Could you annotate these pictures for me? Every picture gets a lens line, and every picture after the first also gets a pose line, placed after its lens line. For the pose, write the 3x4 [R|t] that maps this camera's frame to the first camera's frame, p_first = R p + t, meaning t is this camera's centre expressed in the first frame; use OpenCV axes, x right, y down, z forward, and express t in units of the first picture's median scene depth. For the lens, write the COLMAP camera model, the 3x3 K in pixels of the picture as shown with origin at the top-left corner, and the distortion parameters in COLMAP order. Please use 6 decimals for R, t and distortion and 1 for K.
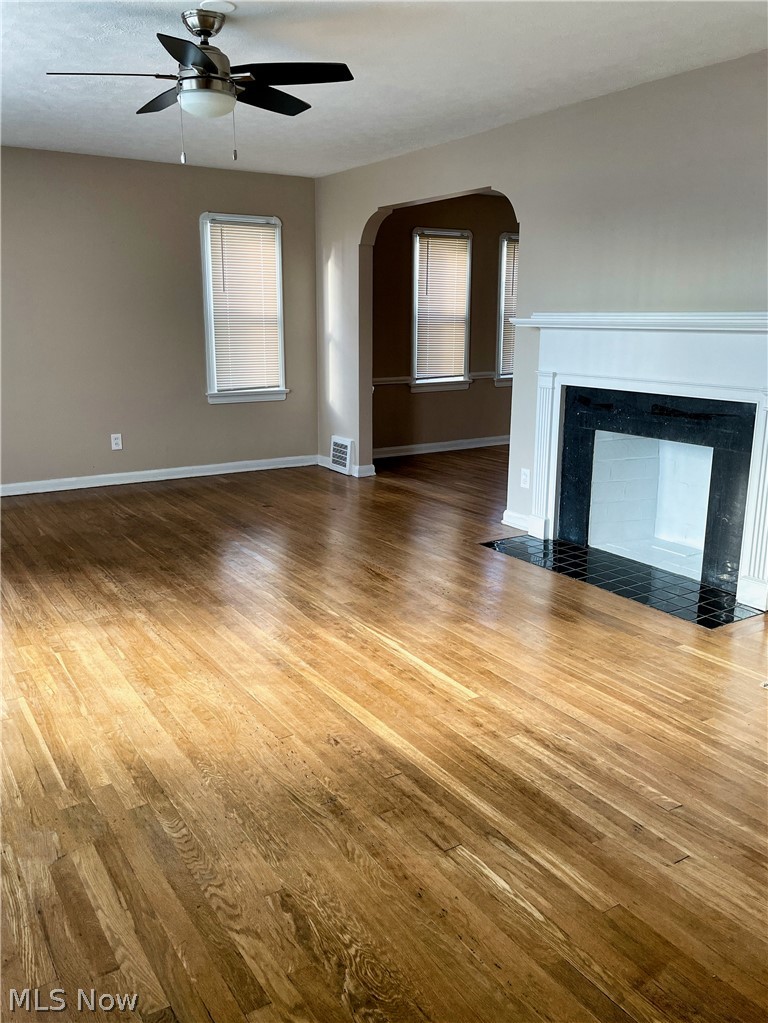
lens RADIAL K [[845.5, 0, 398.8], [0, 845.5, 476.0], [0, 0, 1]] dist [0.064604, -0.085259]
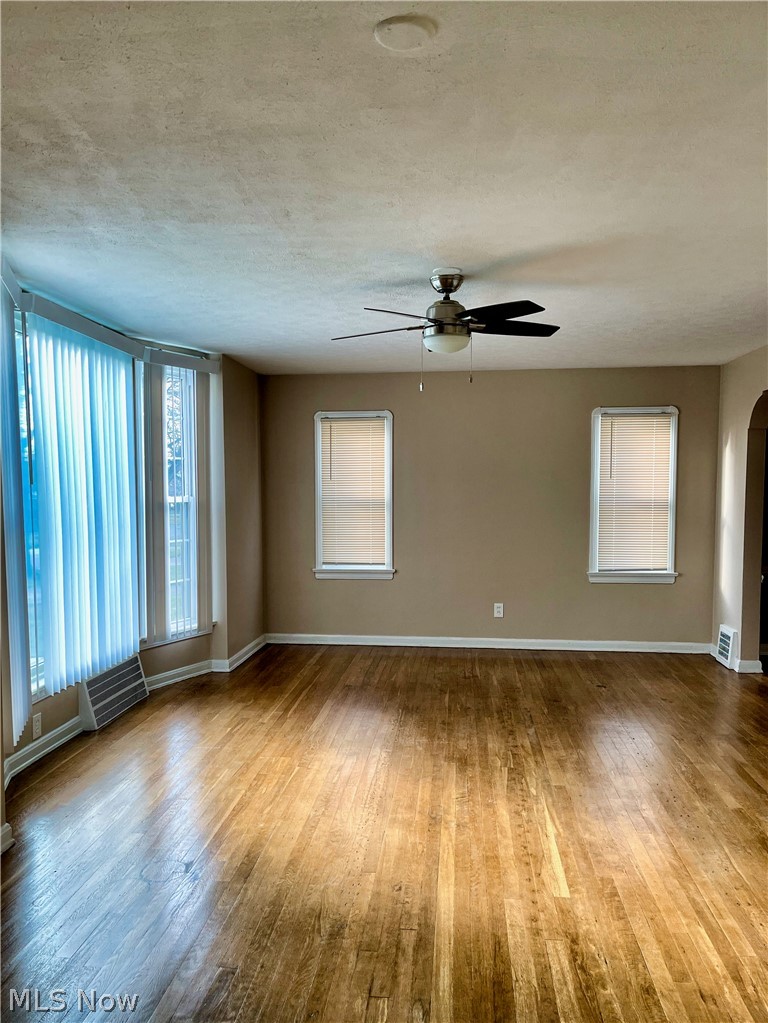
lens RADIAL K [[849.3, 0, 384.0], [0, 849.3, 511.5], [0, 0, 1]] dist [0.019309, -0.003301]
pose [[0.775237, 0.016858, -0.631445, 0.431932], [-0.116506, 0.986310, -0.116705, -0.032806], [0.620833, 0.164041, 0.766588, 0.027563]]
